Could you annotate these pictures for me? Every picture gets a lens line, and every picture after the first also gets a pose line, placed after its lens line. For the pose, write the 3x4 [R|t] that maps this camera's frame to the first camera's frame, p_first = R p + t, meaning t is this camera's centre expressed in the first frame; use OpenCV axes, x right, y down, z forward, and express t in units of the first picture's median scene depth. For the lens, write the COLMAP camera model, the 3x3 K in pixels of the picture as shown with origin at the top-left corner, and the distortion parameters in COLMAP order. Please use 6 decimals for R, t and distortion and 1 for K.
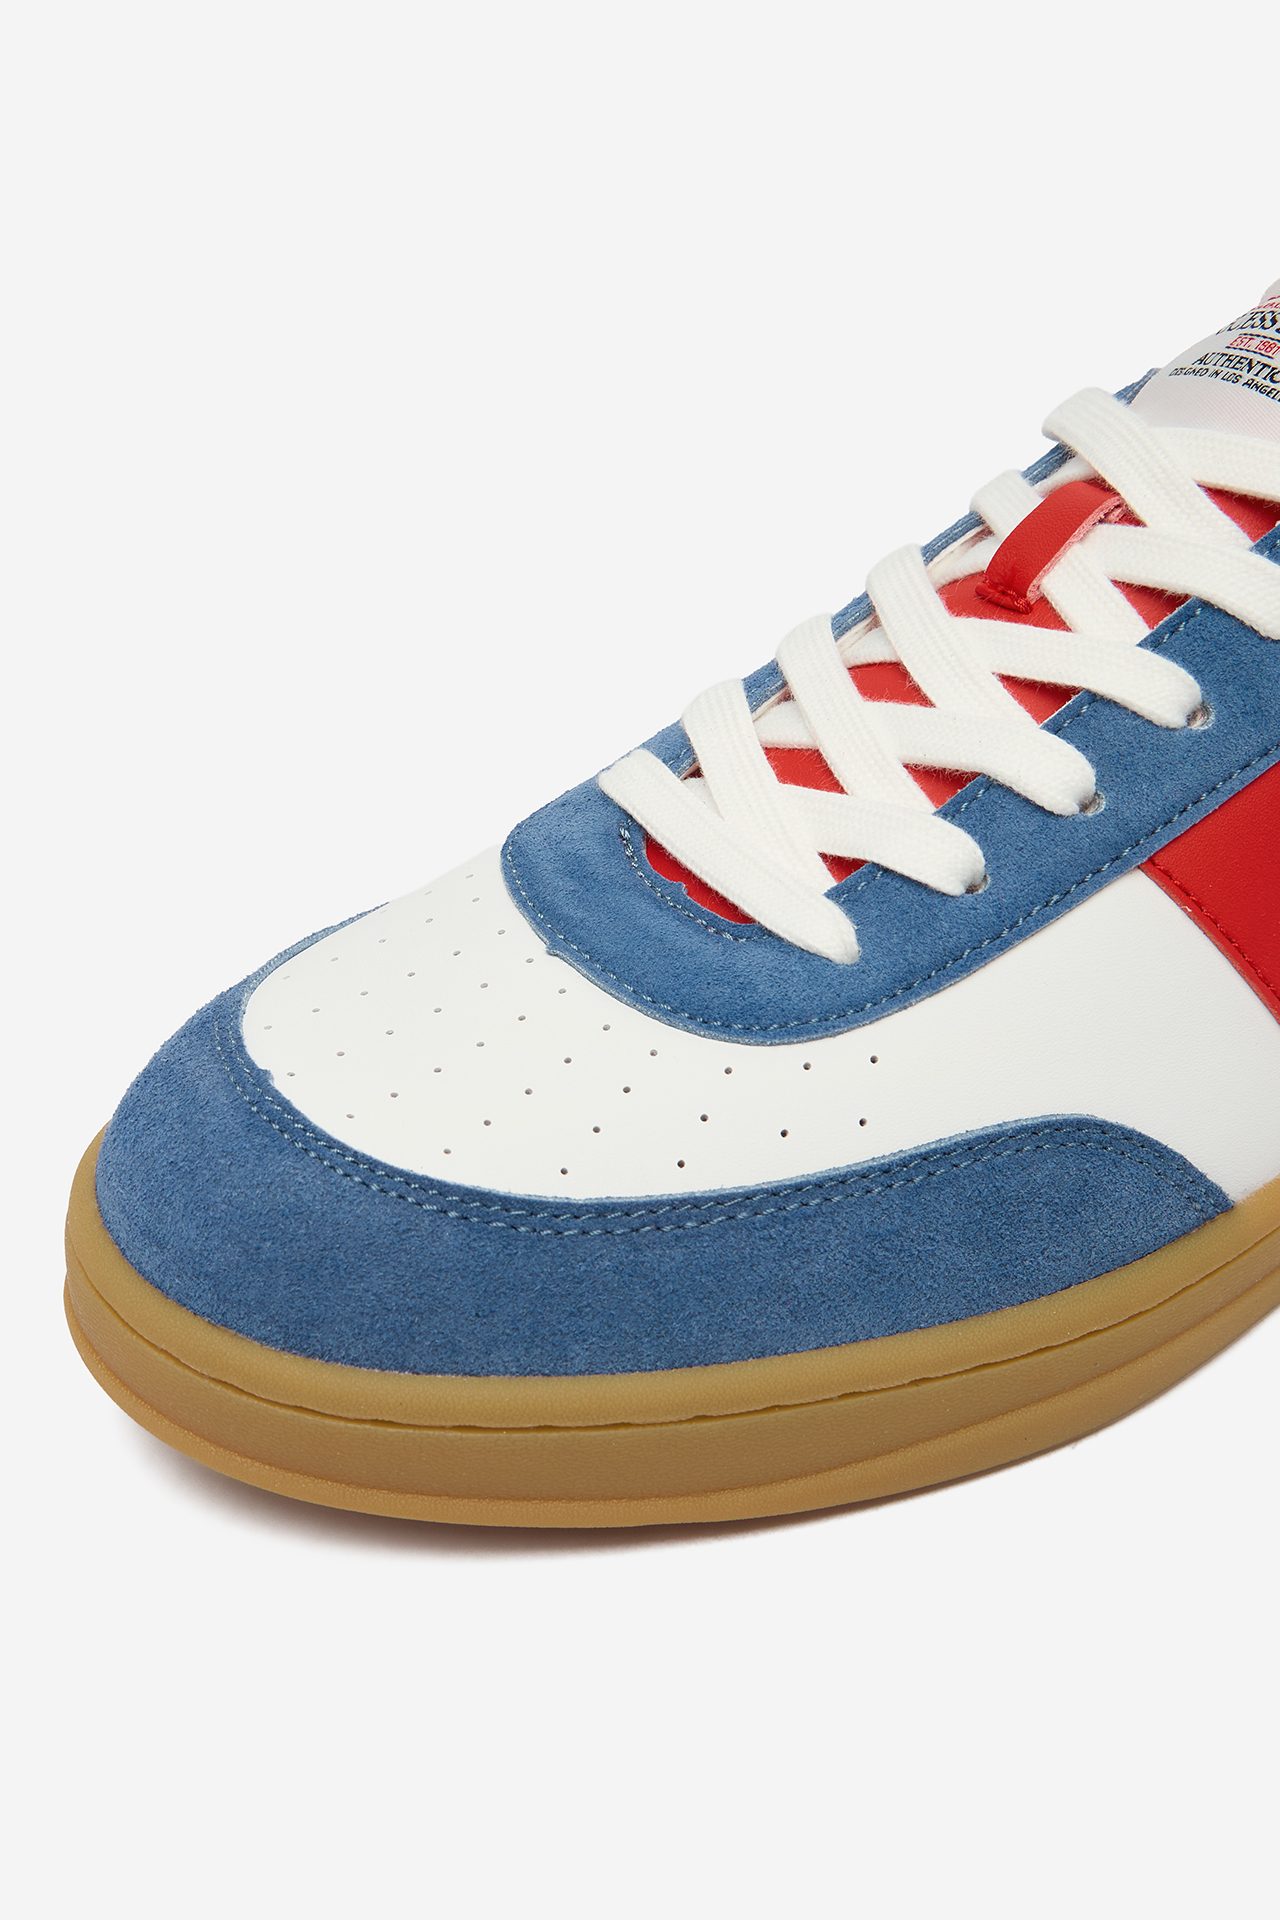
lens RADIAL K [[2052.6, 0, 640.0], [0, 2052.6, 960.0], [0, 0, 1]] dist [-0.071448, -0.003724]
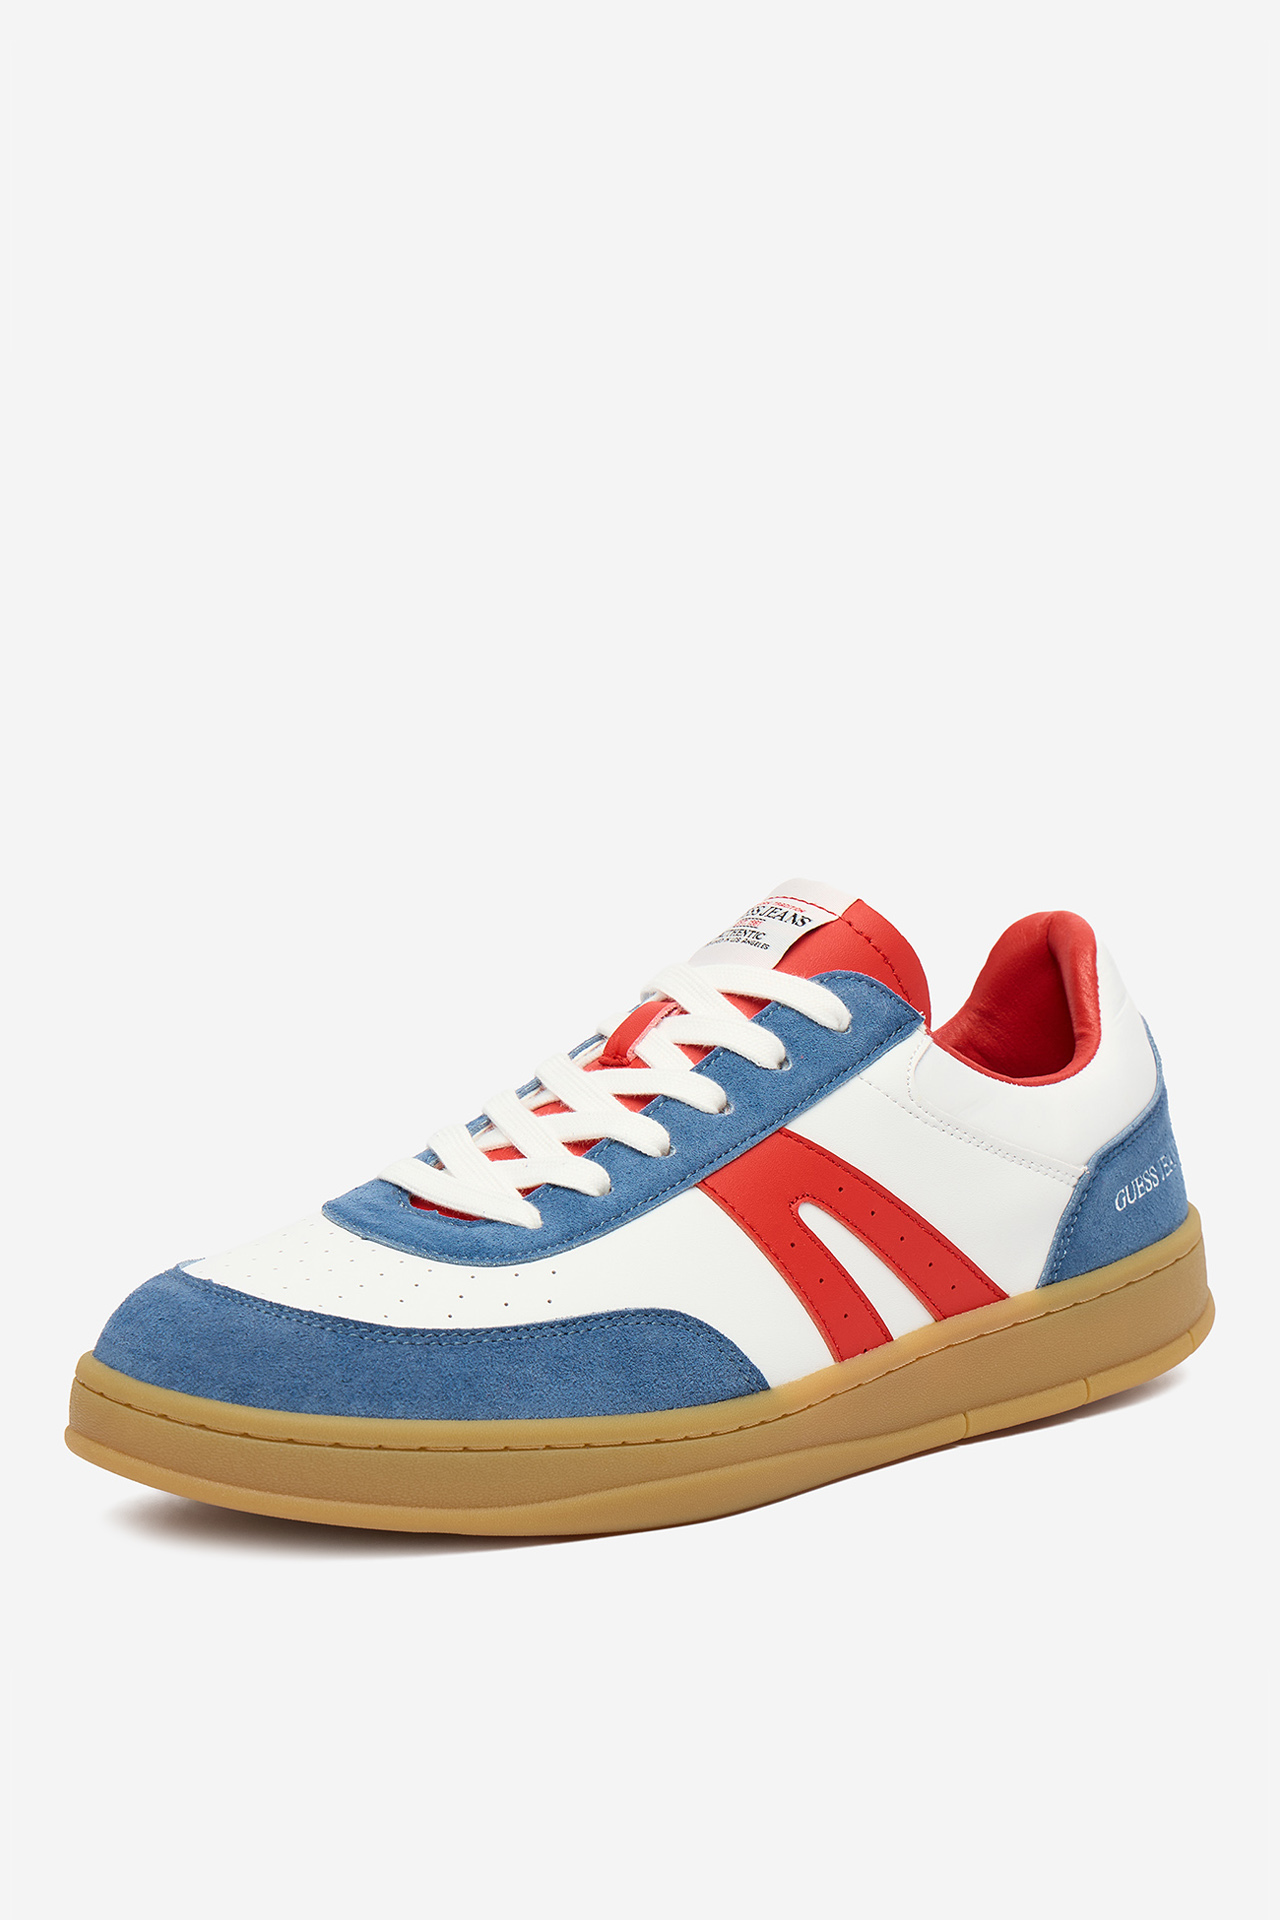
lens RADIAL K [[4540.9, 0, 640.0], [0, 4540.9, 960.0], [0, 0, 1]] dist [-0.010142, -0.009709]
pose [[0.987611, 0.016836, 0.156014, -0.424455], [0.056084, 0.890688, -0.451142, 1.563114], [-0.146555, 0.454302, 0.878710, -2.555364]]
